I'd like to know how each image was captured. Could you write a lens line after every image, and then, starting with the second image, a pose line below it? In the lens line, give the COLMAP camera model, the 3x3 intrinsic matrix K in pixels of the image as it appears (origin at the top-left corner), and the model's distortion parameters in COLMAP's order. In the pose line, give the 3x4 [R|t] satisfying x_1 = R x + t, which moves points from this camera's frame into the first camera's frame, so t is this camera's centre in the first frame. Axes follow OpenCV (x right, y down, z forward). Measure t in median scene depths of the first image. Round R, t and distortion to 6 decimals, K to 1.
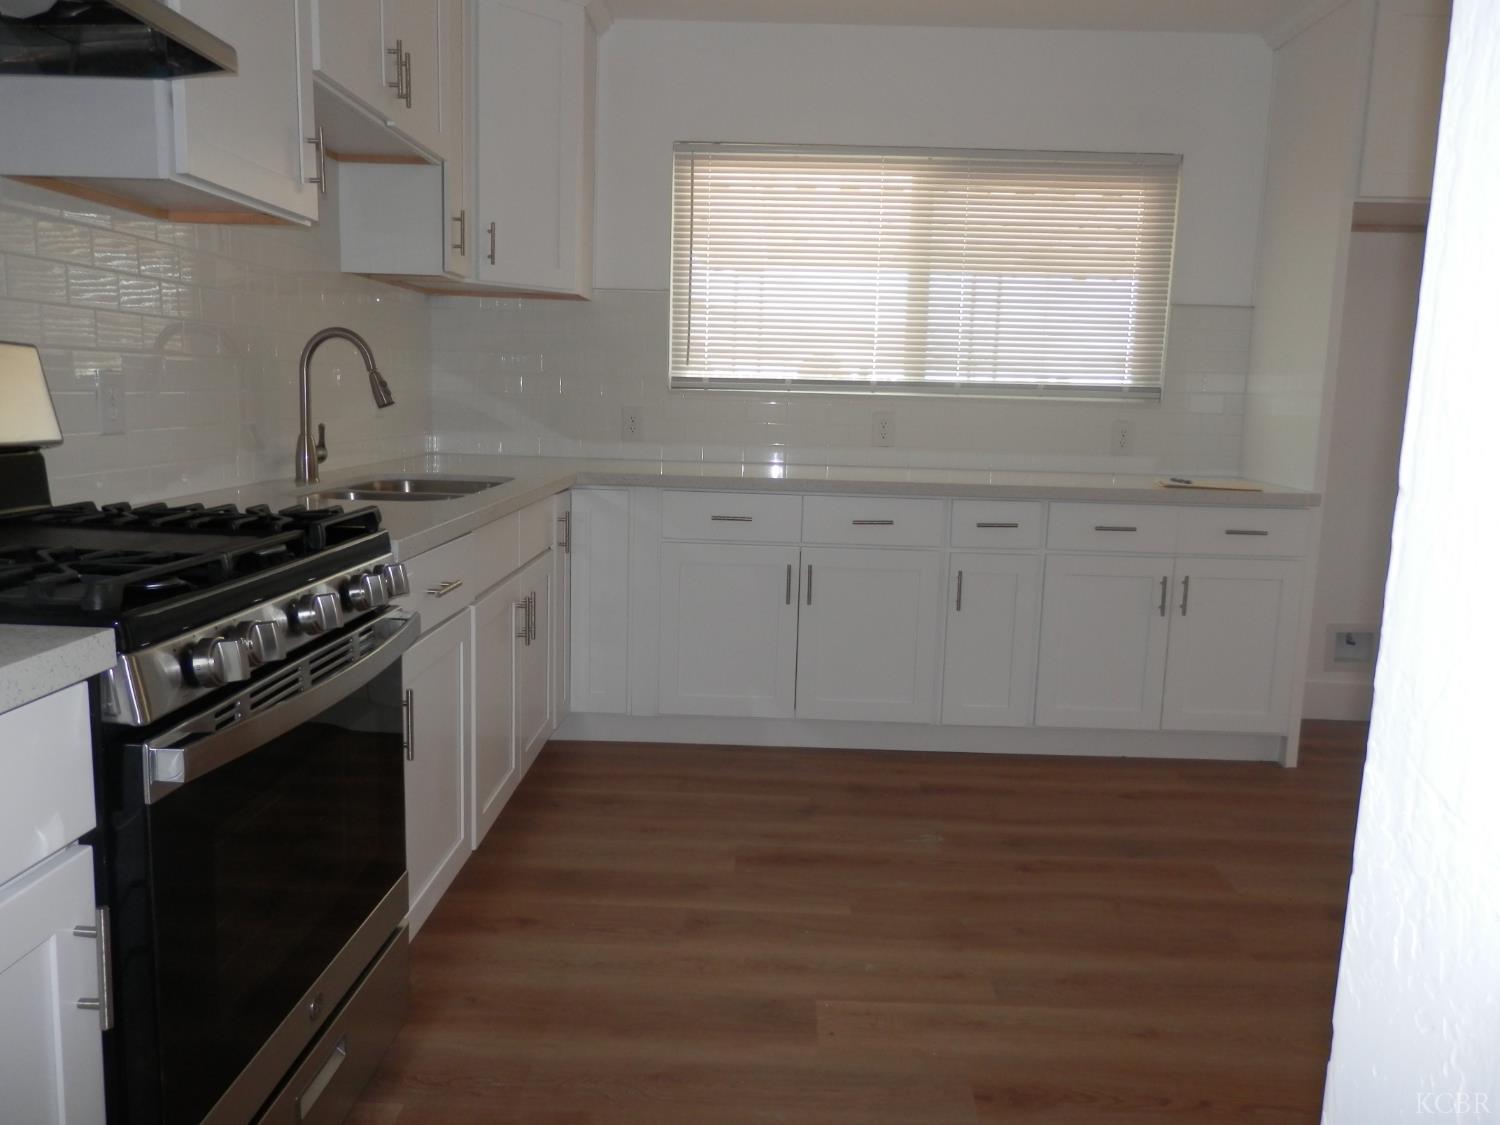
lens RADIAL K [[1076.2, 0, 750.0], [0, 1076.2, 562.5], [0, 0, 1]] dist [0.042926, -0.000755]
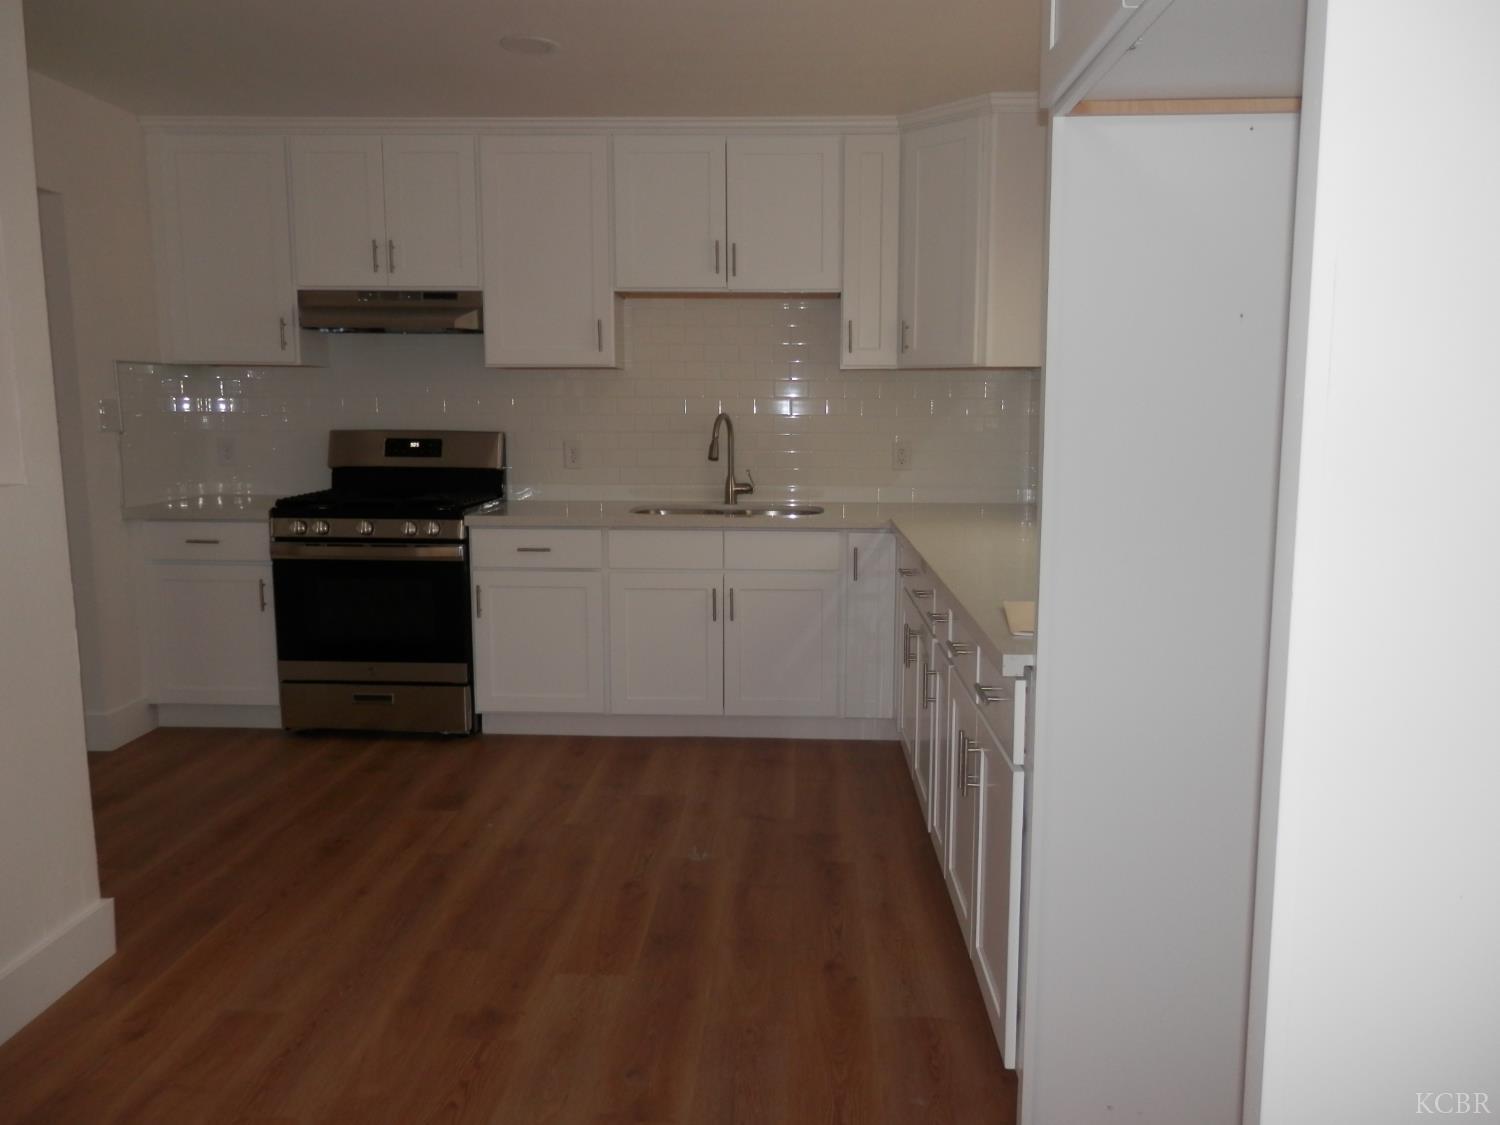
lens RADIAL K [[1076.2, 0, 750.0], [0, 1076.2, 562.5], [0, 0, 1]] dist [0.042926, -0.000755]
pose [[-0.033270, 0.077848, -0.996410, 1.205346], [-0.157076, 0.984165, 0.082136, -0.122090], [0.987026, 0.159245, -0.020515, 1.034455]]
